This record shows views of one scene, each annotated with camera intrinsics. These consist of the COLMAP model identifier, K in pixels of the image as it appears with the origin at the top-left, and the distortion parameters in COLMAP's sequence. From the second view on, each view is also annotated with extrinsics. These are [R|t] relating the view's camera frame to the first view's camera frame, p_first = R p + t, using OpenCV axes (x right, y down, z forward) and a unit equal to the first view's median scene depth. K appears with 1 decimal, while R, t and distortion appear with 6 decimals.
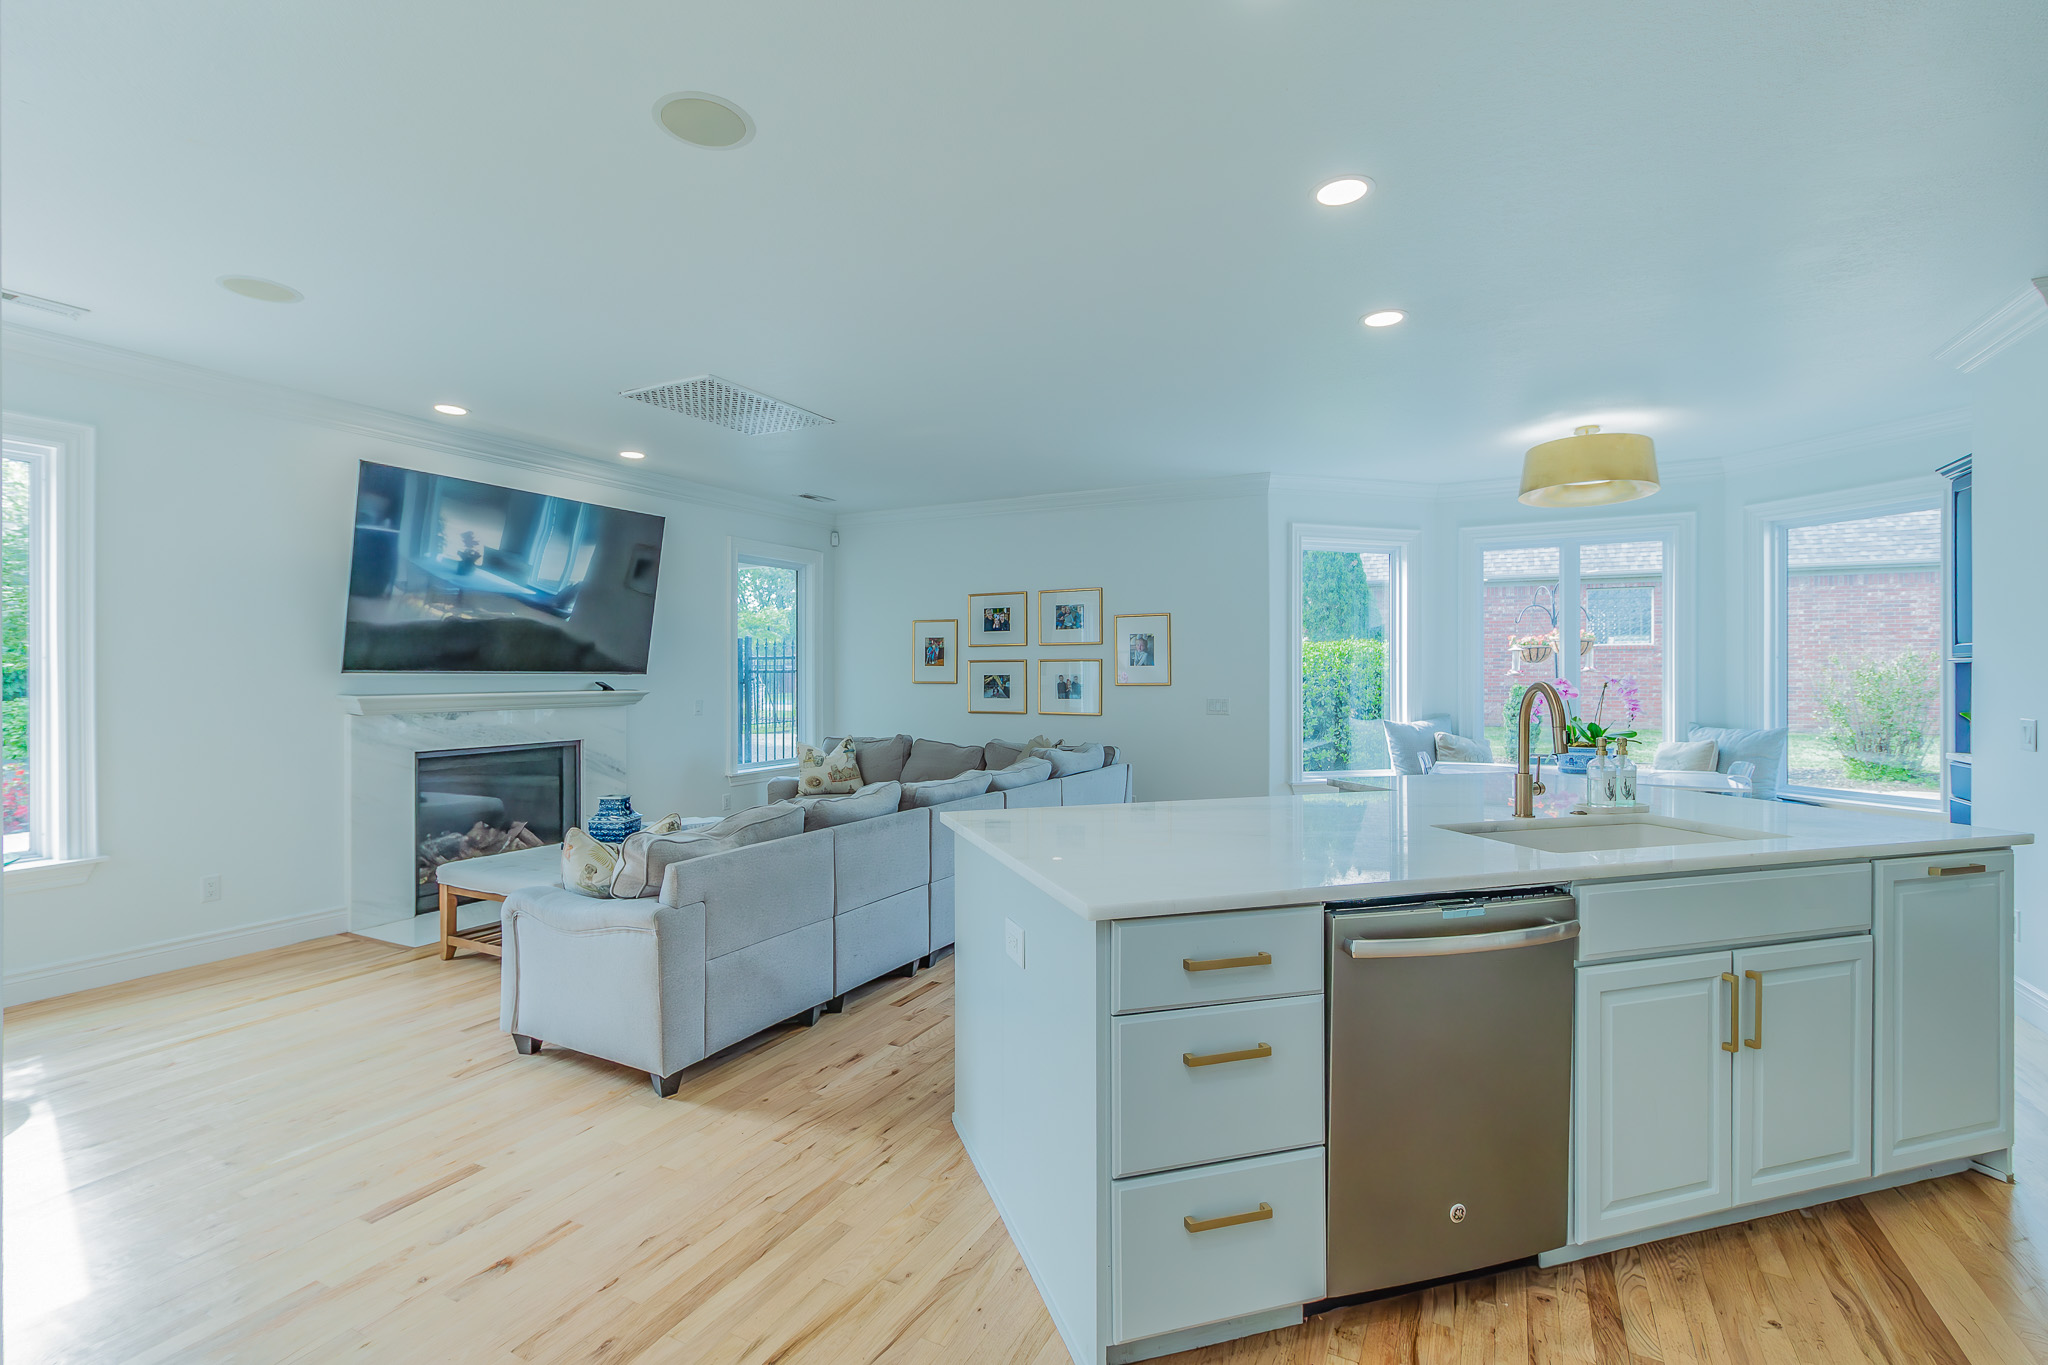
lens RADIAL K [[938.4, 0, 1013.9], [0, 938.4, 676.0], [0, 0, 1]] dist [0.005973, -0.000613]
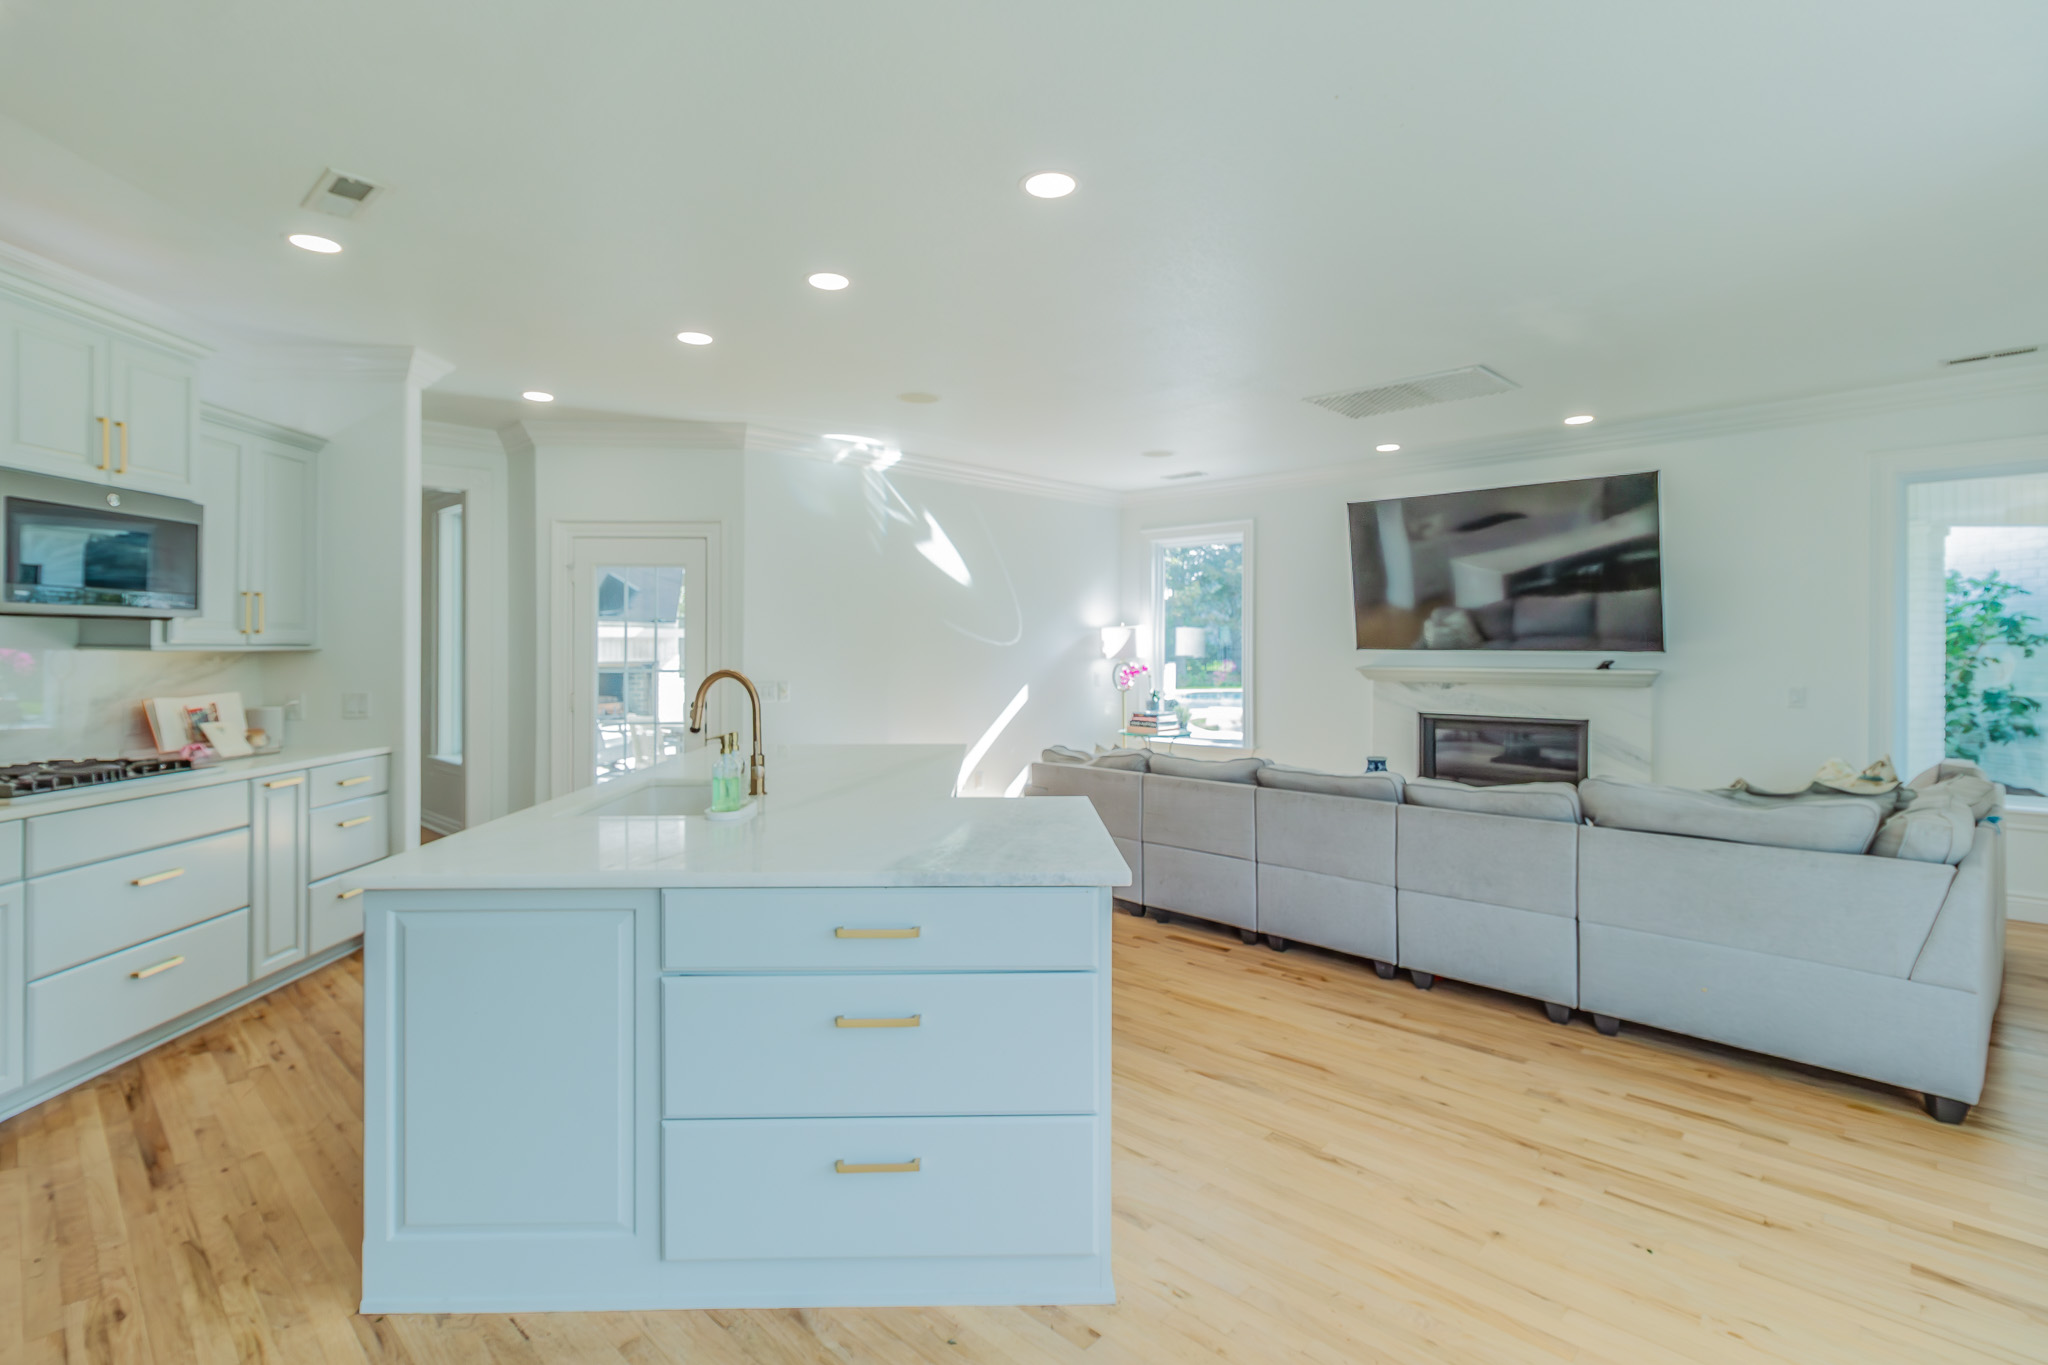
lens RADIAL K [[979.9, 0, 997.4], [0, 979.9, 656.7], [0, 0, 1]] dist [0.004997, 0.001120]
pose [[-0.286634, 0.010659, -0.957981, 1.036580], [0.000395, 0.999939, 0.011007, -0.013190], [0.958040, 0.002776, -0.286621, 1.068949]]
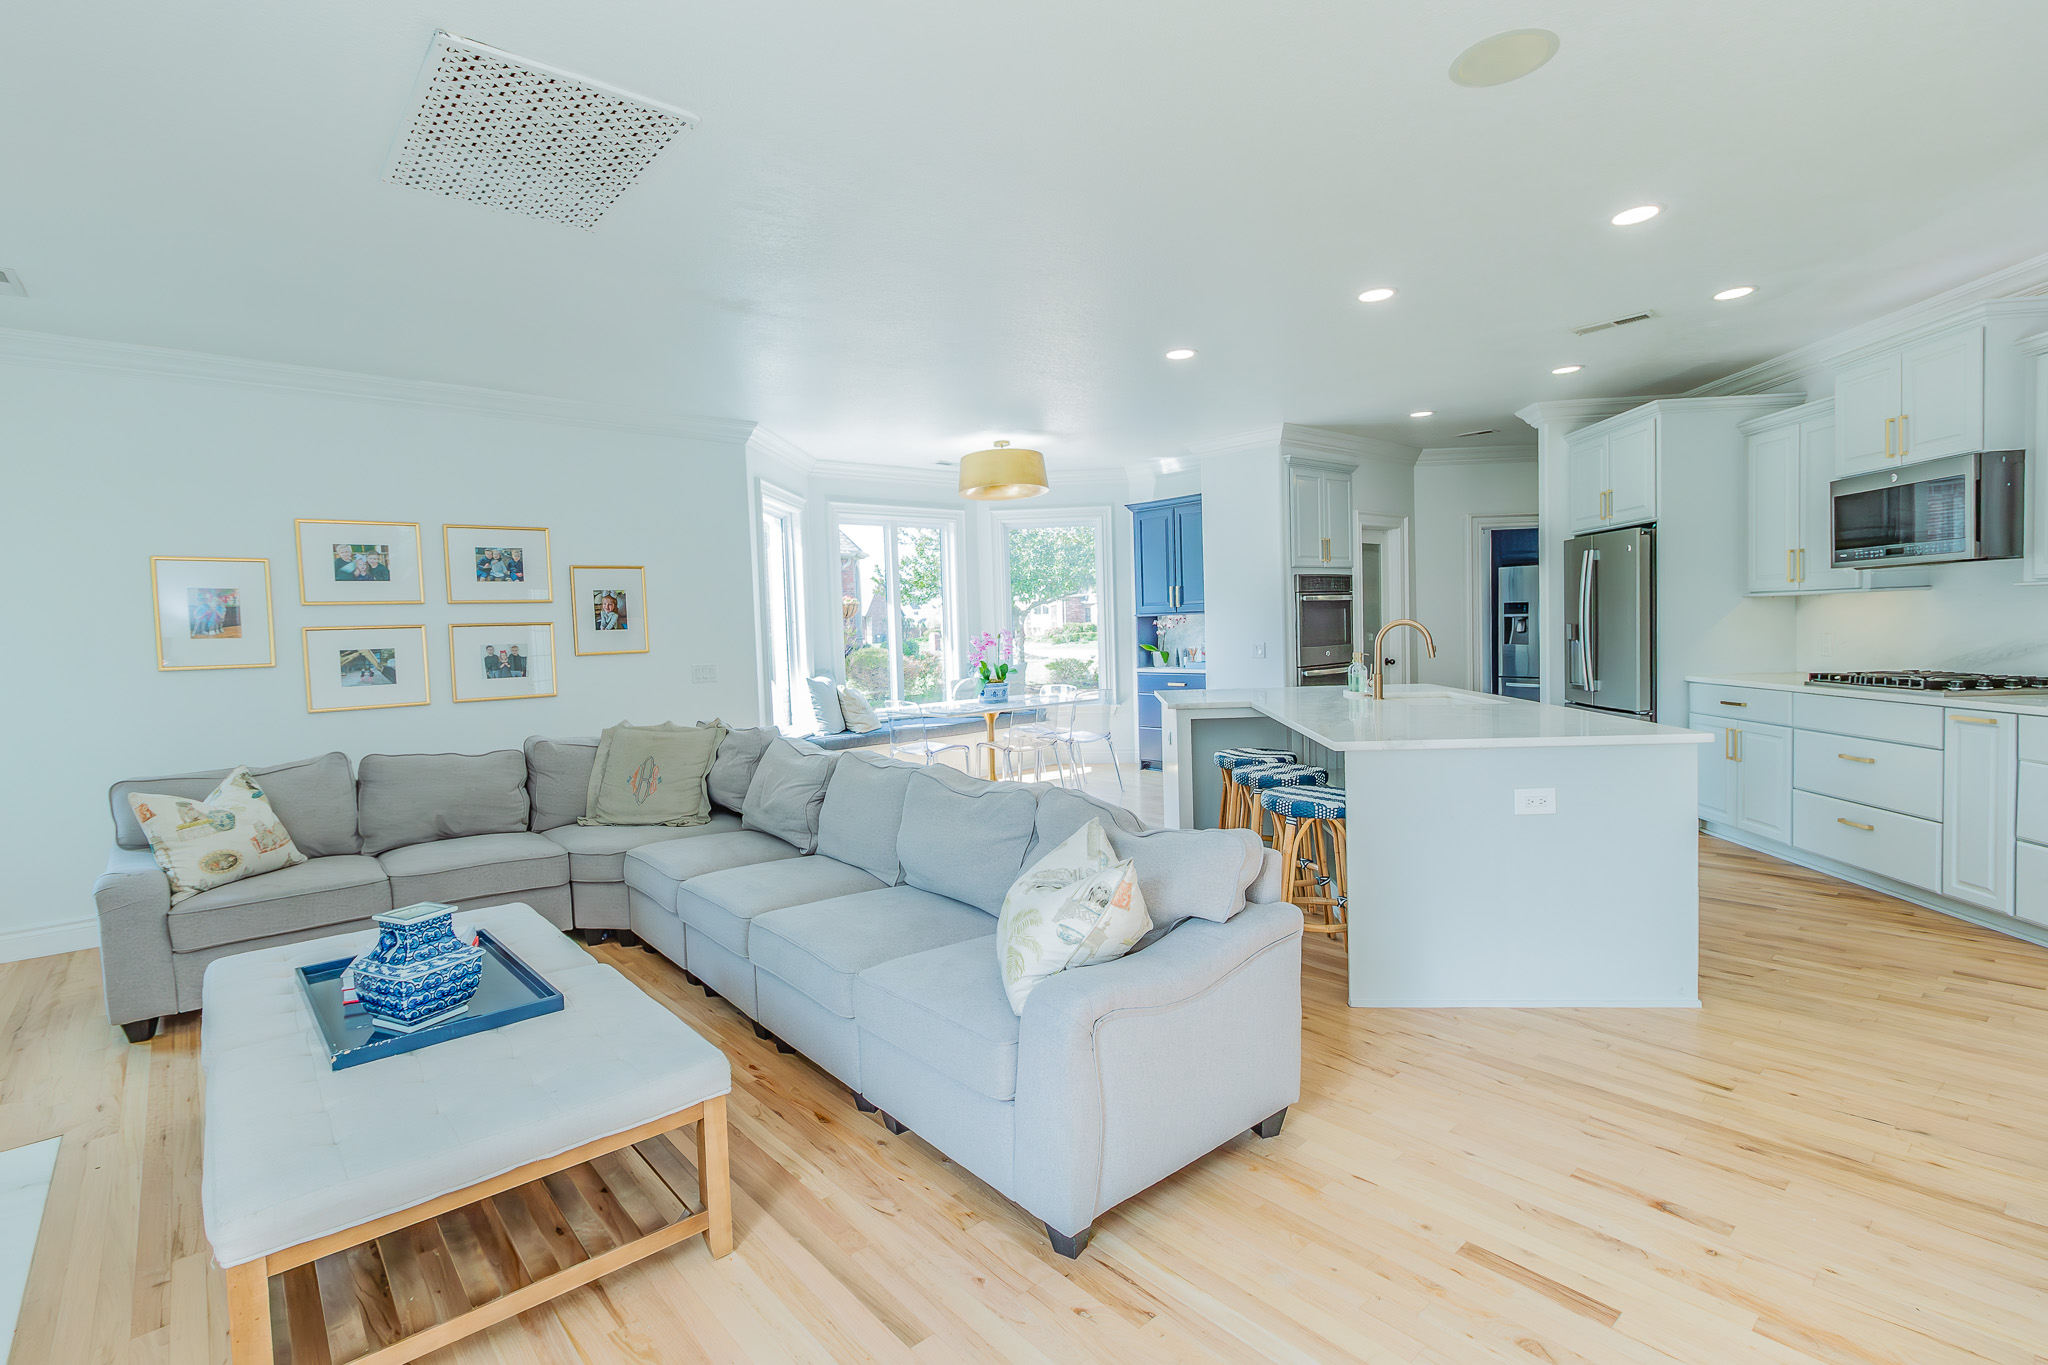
lens RADIAL K [[955.2, 0, 1017.1], [0, 955.2, 675.8], [0, 0, 1]] dist [0.001372, 0.000071]
pose [[0.365504, -0.058469, 0.928972, -0.880087], [0.033588, 0.998204, 0.049612, -0.000741], [-0.930204, 0.013069, 0.366811, 0.655480]]
